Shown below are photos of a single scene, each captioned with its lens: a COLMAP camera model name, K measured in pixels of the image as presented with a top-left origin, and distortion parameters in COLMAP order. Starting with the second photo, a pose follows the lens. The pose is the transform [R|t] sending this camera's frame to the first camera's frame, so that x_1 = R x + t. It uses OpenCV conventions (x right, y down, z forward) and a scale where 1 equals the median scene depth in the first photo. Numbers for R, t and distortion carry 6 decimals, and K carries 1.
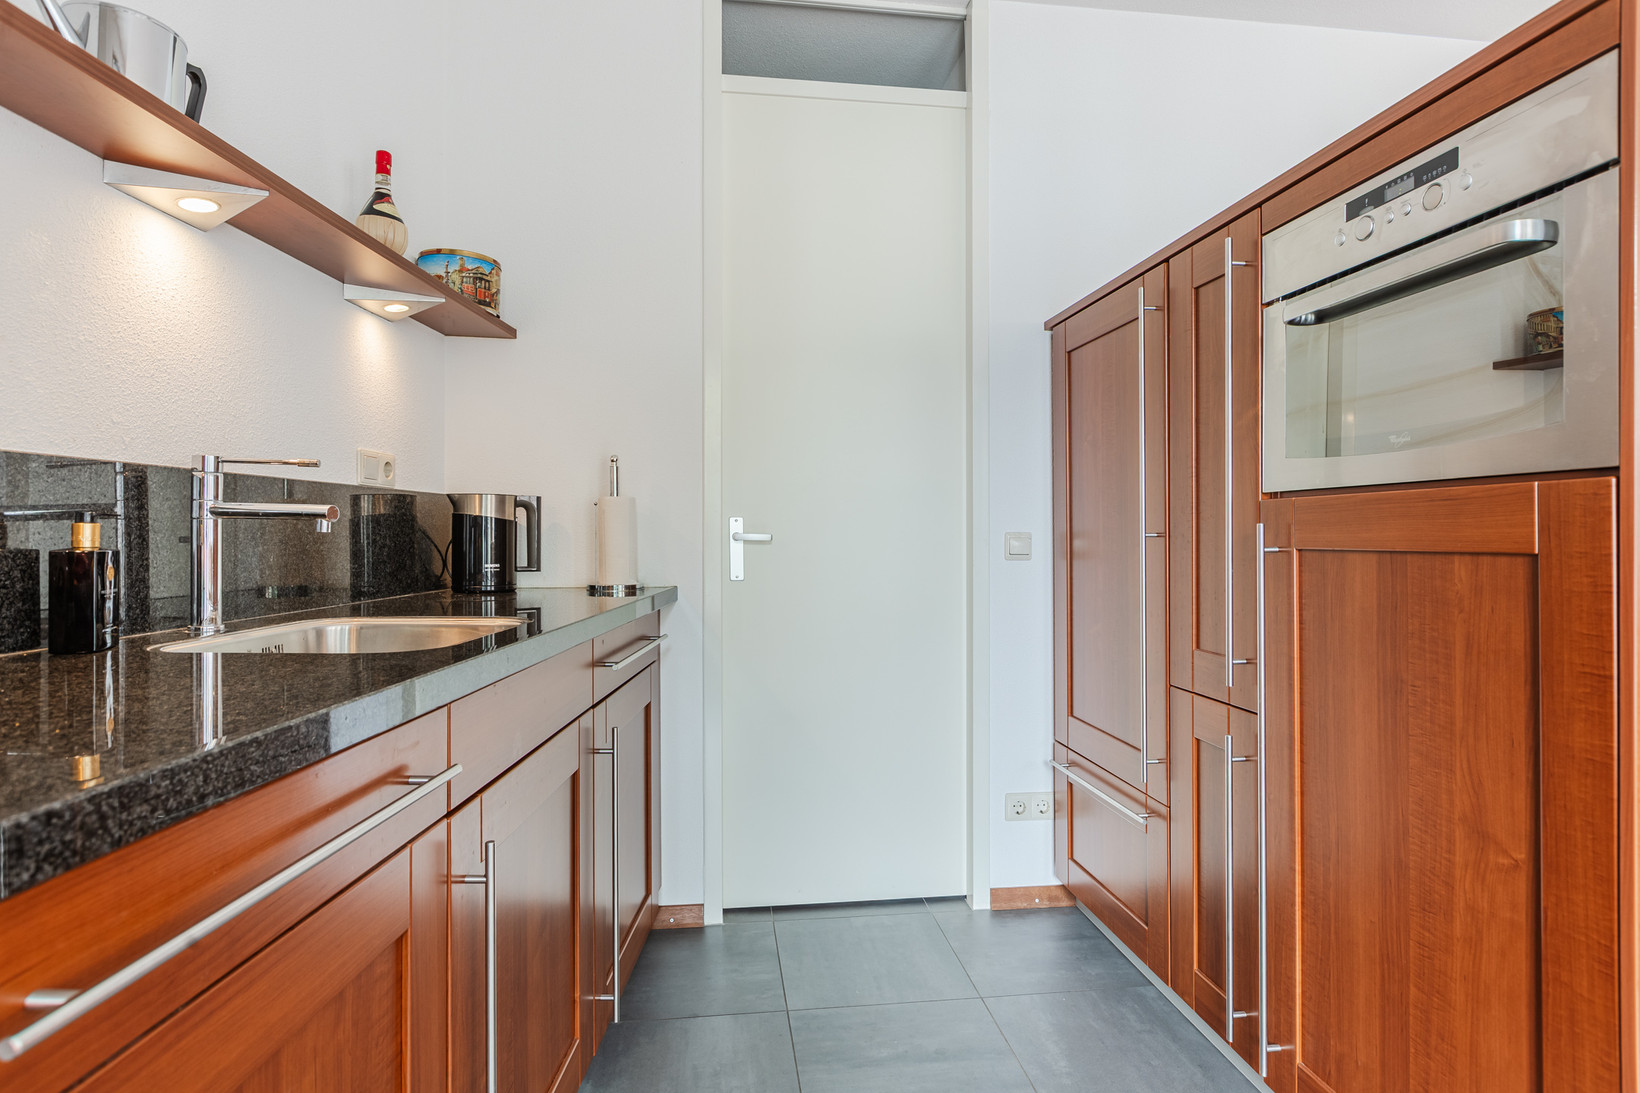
lens RADIAL K [[852.3, 0, 818.4], [0, 852.3, 532.7], [0, 0, 1]] dist [0.001709, 0.000434]
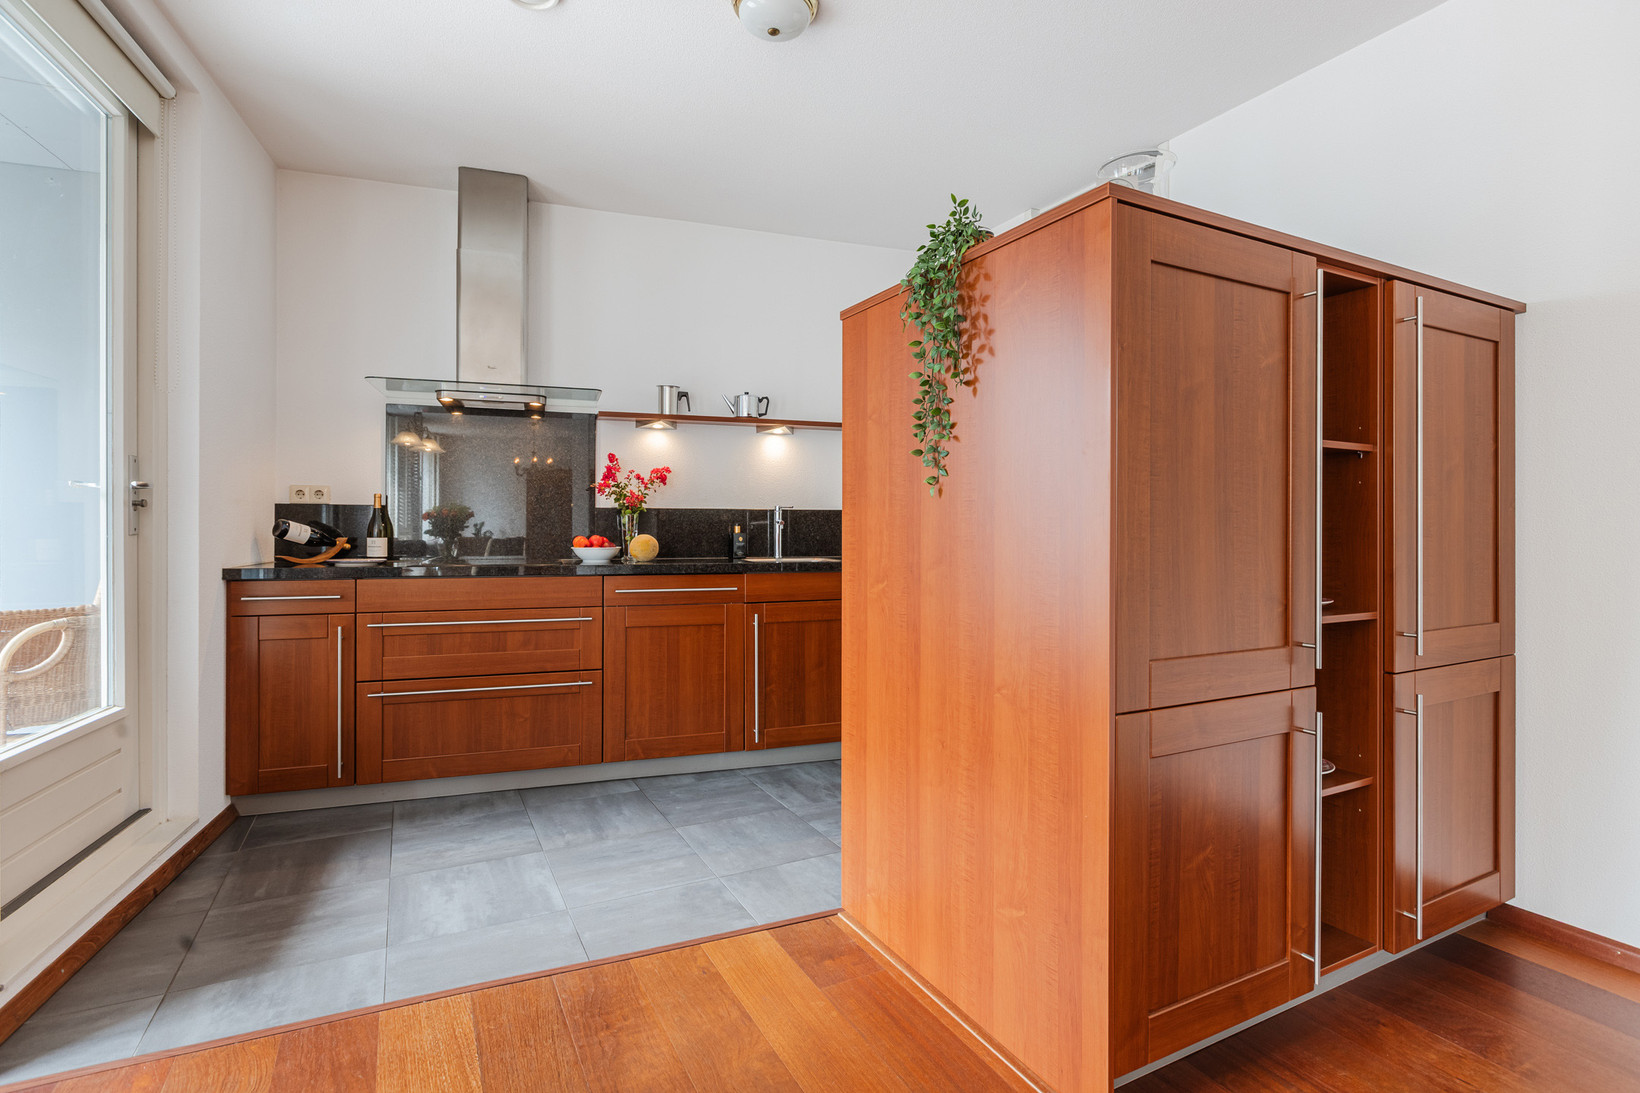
lens RADIAL K [[789.4, 0, 815.2], [0, 789.4, 527.1], [0, 0, 1]] dist [-0.000739, 0.000540]
pose [[0.348703, 0.003363, -0.937227, 1.407566], [-0.003663, 0.999991, 0.002225, -0.008741], [0.937226, 0.002657, 0.348712, 0.031236]]
